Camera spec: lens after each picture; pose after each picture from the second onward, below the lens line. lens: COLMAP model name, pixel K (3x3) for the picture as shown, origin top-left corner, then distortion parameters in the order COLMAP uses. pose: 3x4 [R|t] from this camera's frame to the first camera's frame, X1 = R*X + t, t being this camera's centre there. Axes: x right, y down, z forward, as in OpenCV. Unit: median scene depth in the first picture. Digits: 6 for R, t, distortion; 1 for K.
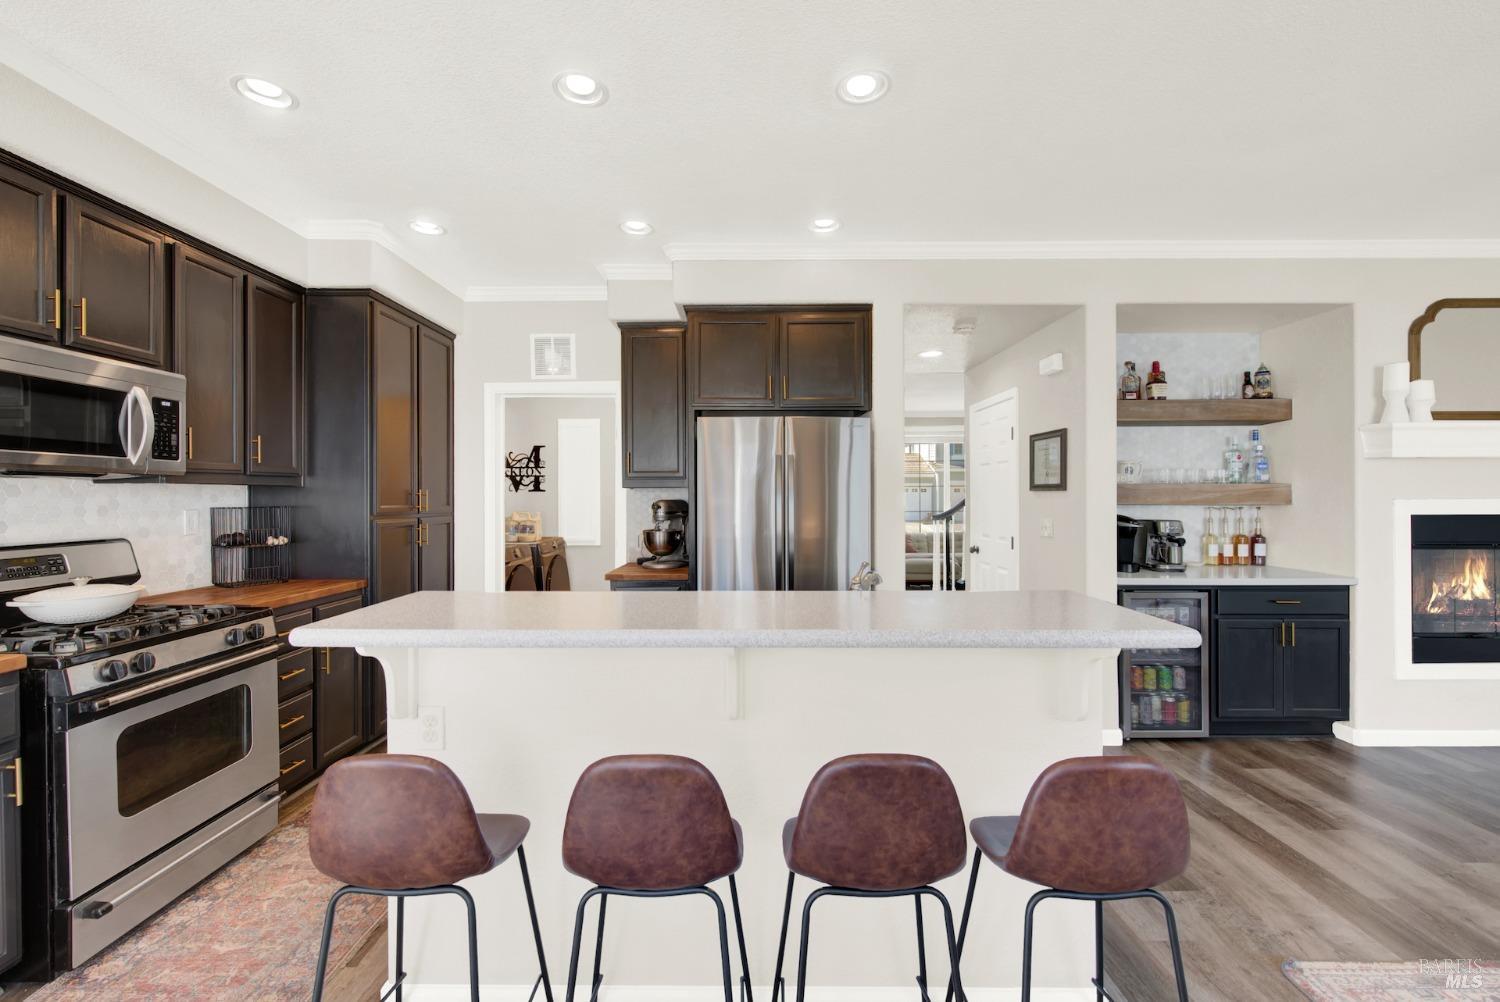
lens RADIAL K [[610.5, 0, 744.7], [0, 610.5, 509.7], [0, 0, 1]] dist [0.000509, 0.000296]
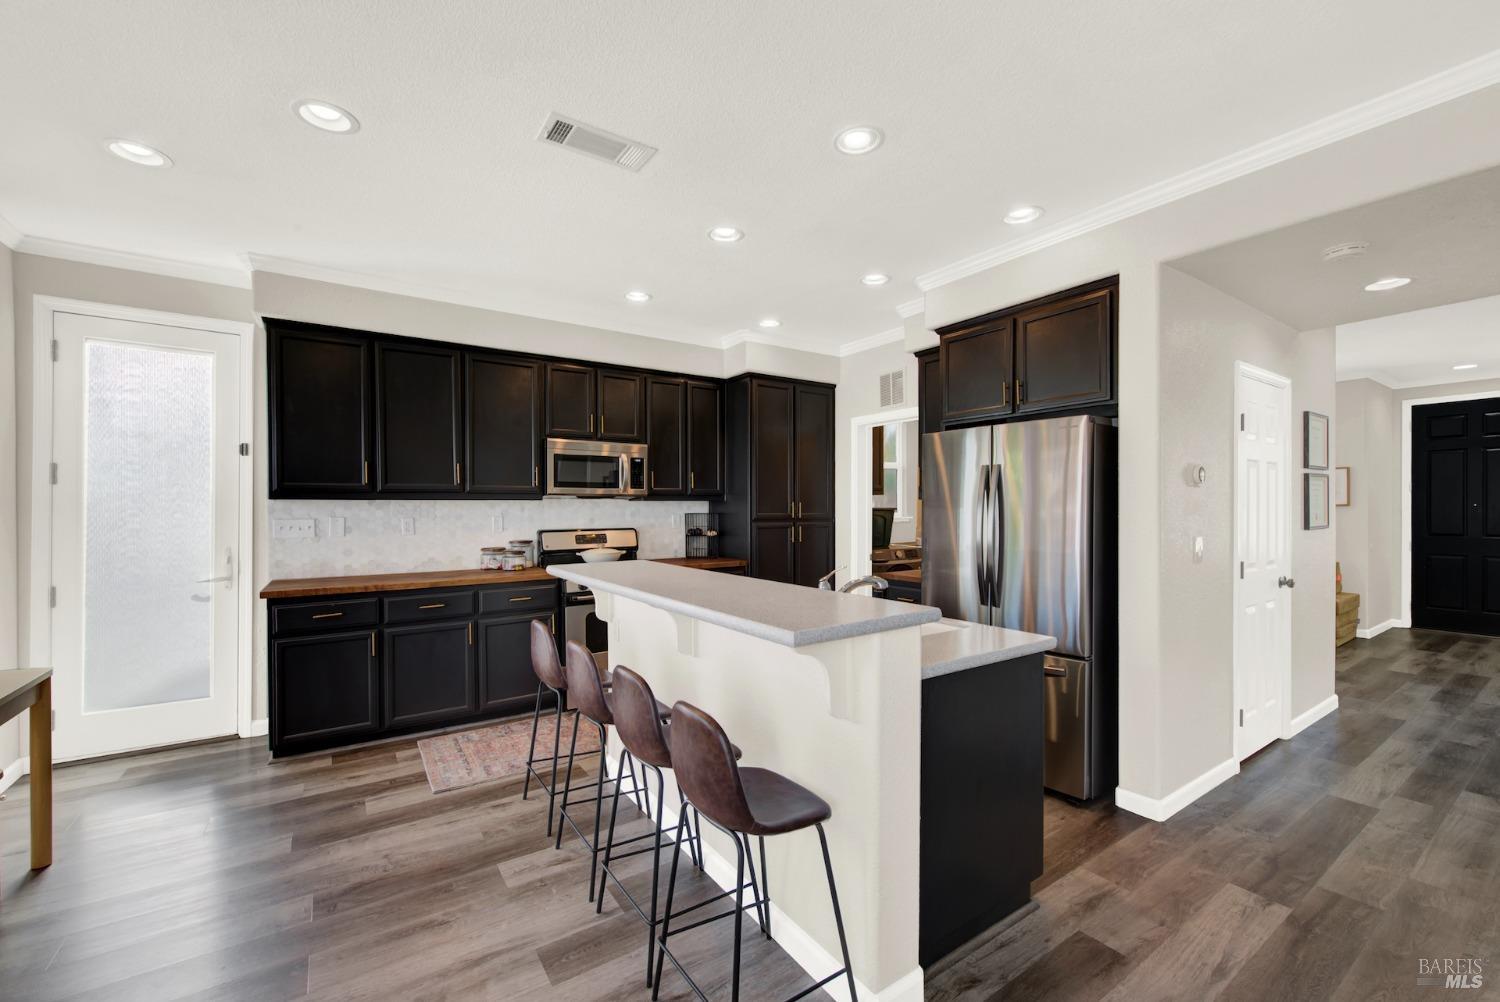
lens RADIAL K [[610.5, 0, 744.7], [0, 610.5, 509.7], [0, 0, 1]] dist [0.000509, 0.000296]
pose [[0.570300, 0.001722, -0.821435, 0.656948], [-0.013715, 0.999878, -0.007426, -0.003074], [0.821322, 0.015501, 0.570254, 0.121227]]
